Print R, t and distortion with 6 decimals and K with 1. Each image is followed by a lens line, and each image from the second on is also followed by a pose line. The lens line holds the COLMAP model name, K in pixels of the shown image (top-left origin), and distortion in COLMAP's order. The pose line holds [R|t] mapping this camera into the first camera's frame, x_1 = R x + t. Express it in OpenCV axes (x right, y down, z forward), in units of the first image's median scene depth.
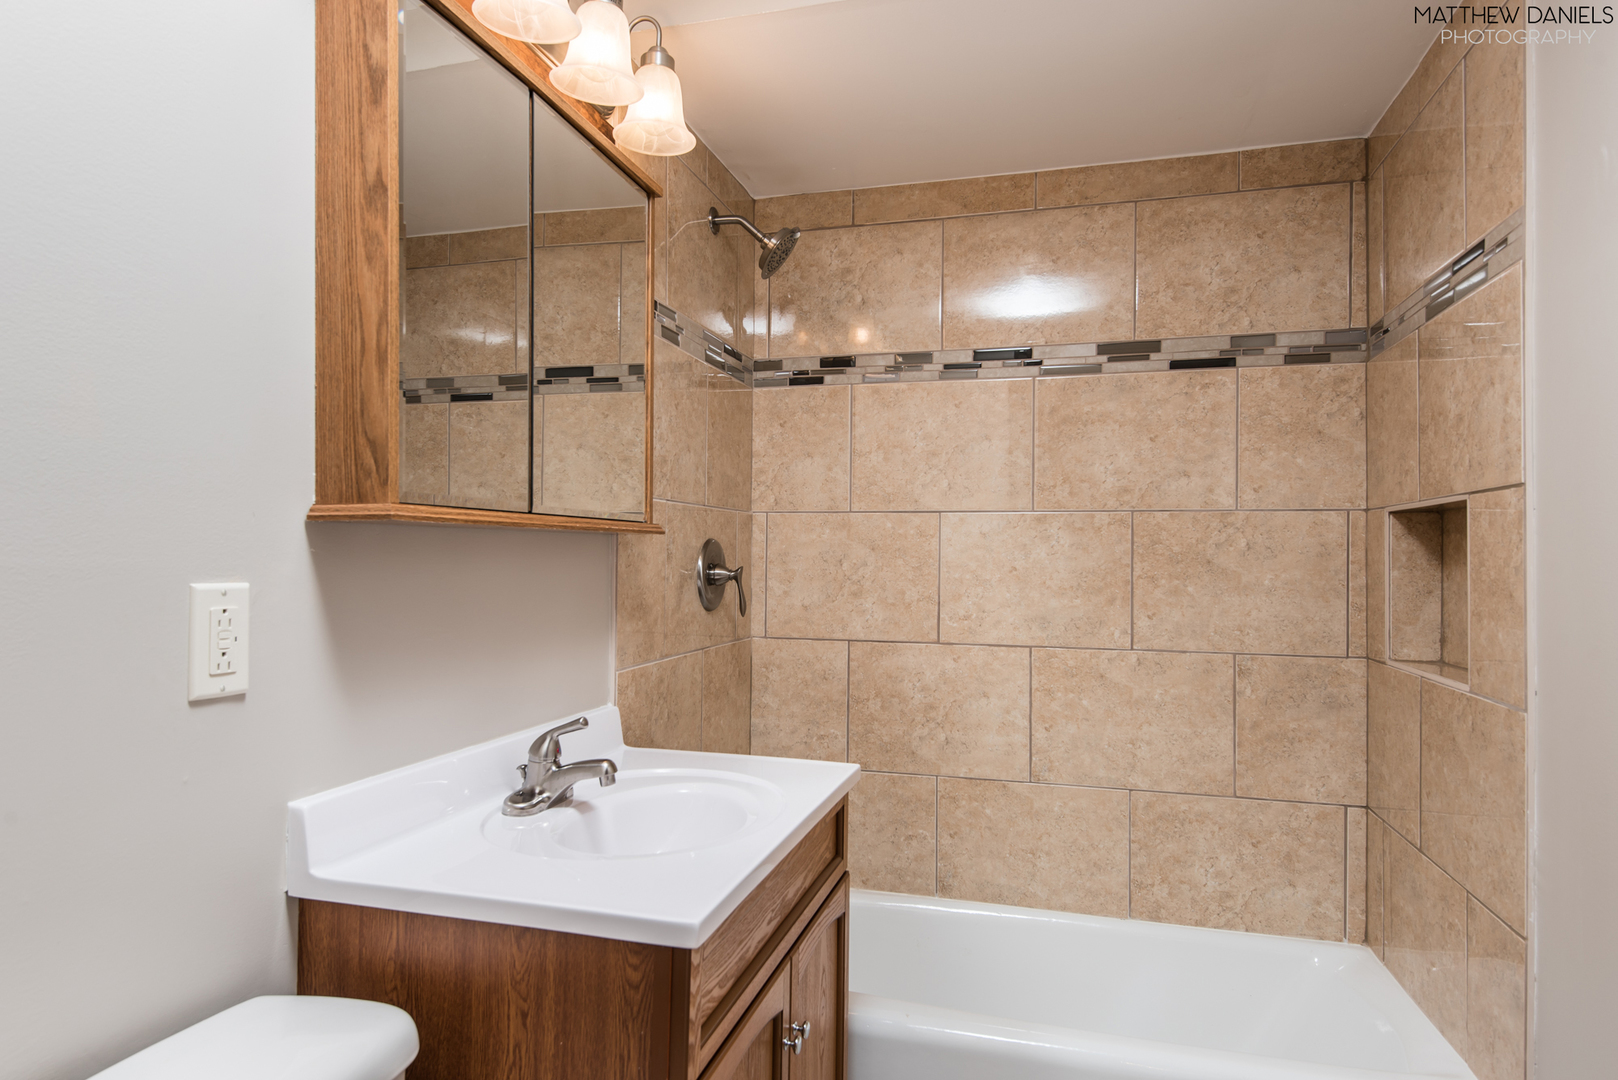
lens RADIAL K [[978.7, 0, 809.0], [0, 978.7, 540.0], [0, 0, 1]] dist [0.027409, -0.022610]
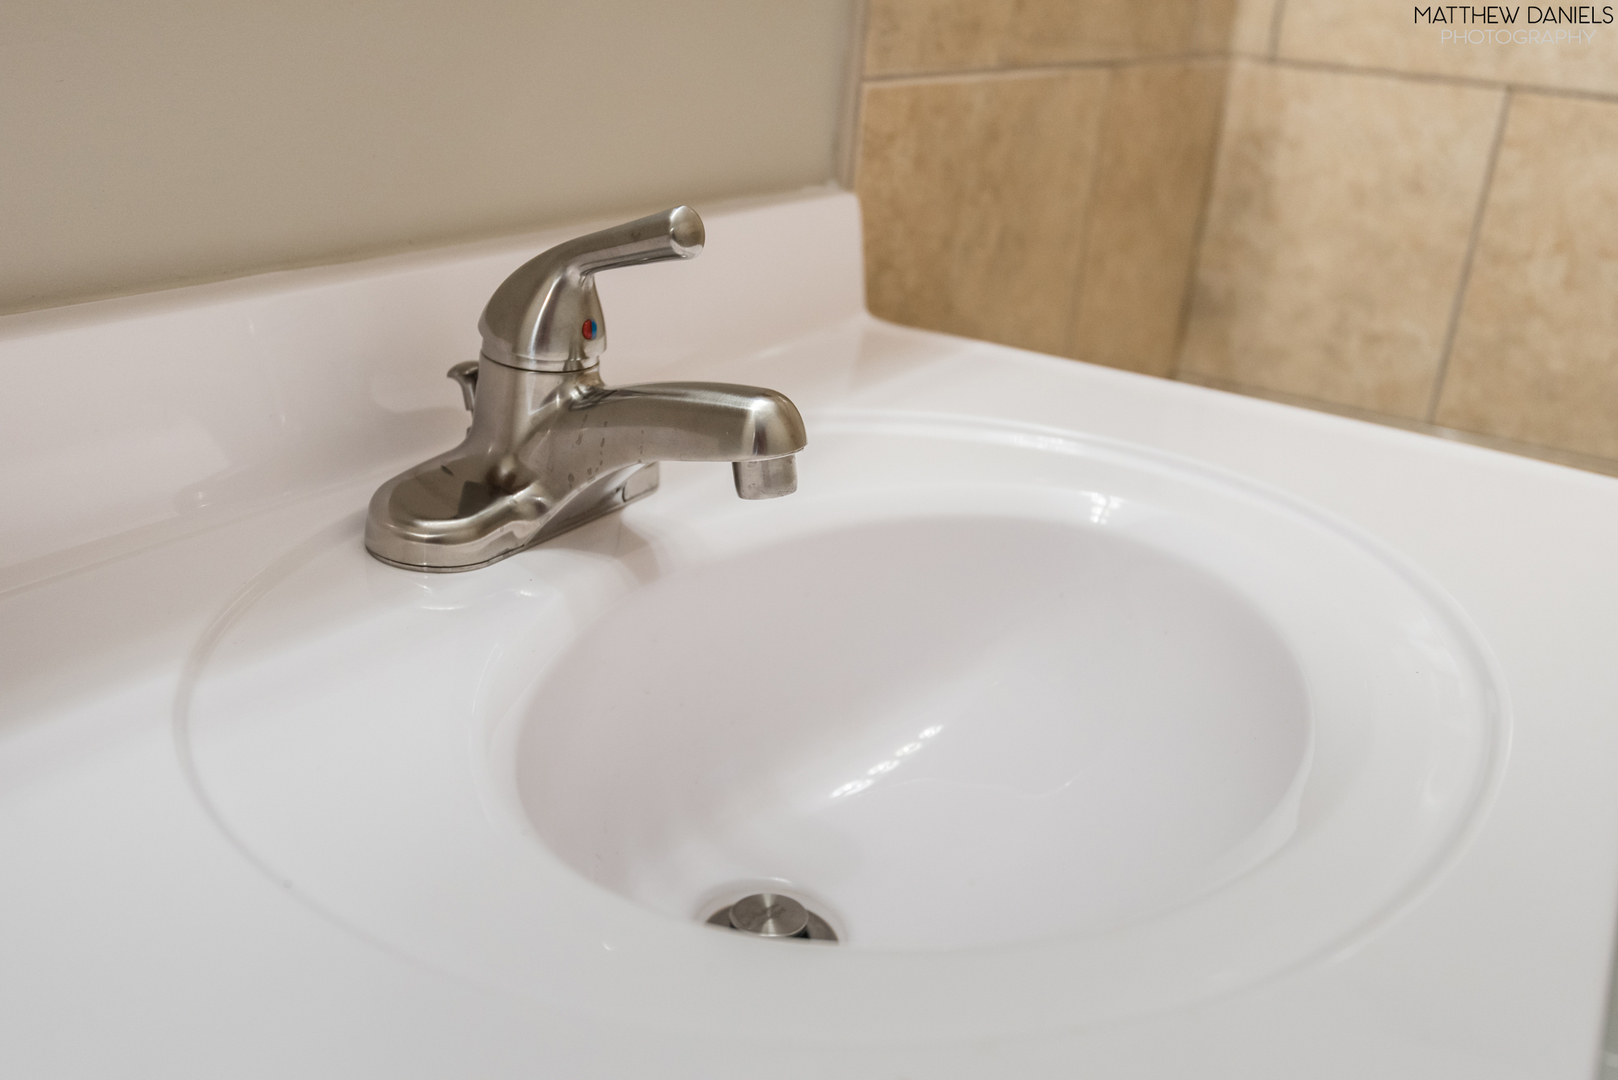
lens RADIAL K [[1622.0, 0, 809.0], [0, 1622.0, 540.0], [0, 0, 1]] dist [0.055239, 0.004852]
pose [[0.964707, 0.157025, -0.211385, -0.056599], [-0.072491, 0.930099, 0.360084, 0.060027], [0.253151, -0.332052, 0.908656, 0.337564]]
